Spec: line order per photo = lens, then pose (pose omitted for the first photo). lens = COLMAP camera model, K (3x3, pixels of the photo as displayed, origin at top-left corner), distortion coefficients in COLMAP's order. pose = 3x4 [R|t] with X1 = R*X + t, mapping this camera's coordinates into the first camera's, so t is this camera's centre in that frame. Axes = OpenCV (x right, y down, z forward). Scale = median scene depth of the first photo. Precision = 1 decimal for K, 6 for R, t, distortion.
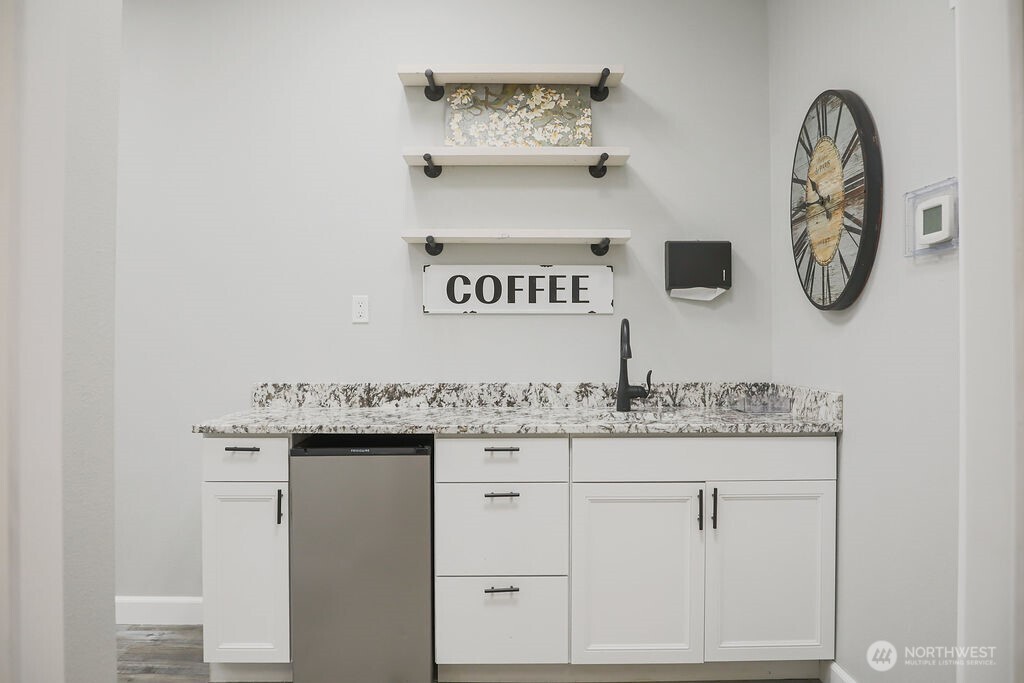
lens RADIAL K [[755.9, 0, 512.0], [0, 755.9, 341.5], [0, 0, 1]] dist [-0.055656, 0.000007]
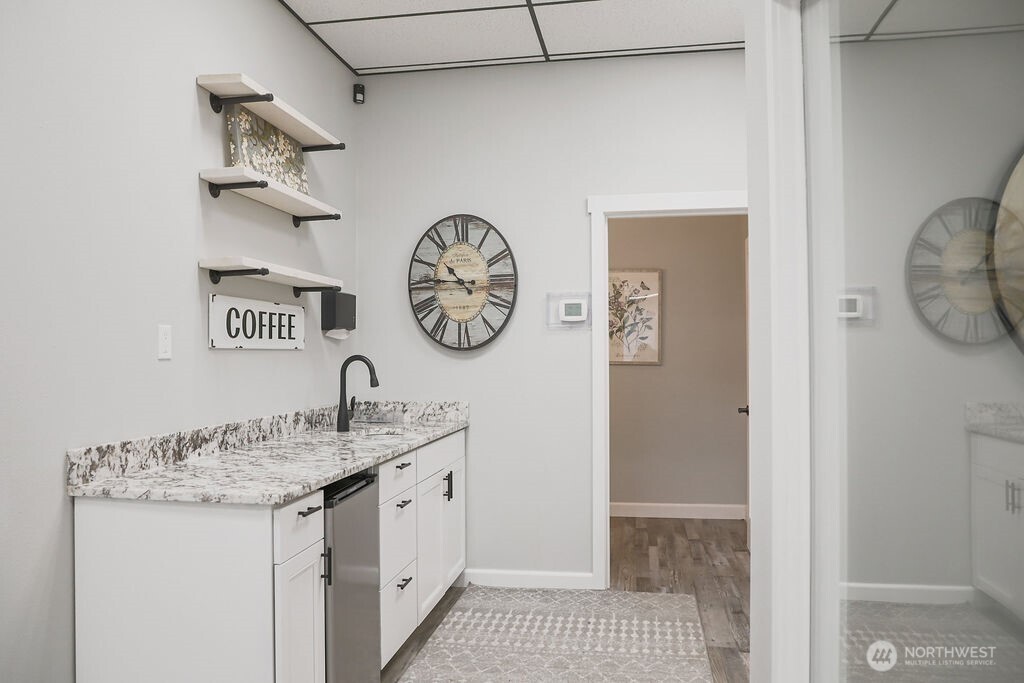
lens RADIAL K [[766.1, 0, 511.3], [0, 766.1, 360.6], [0, 0, 1]] dist [-0.000757, -0.000018]
pose [[0.174953, -0.010444, 0.984521, -0.952970], [0.009435, 0.999916, 0.008931, -0.027330], [-0.984532, 0.007727, 0.175036, 0.493615]]
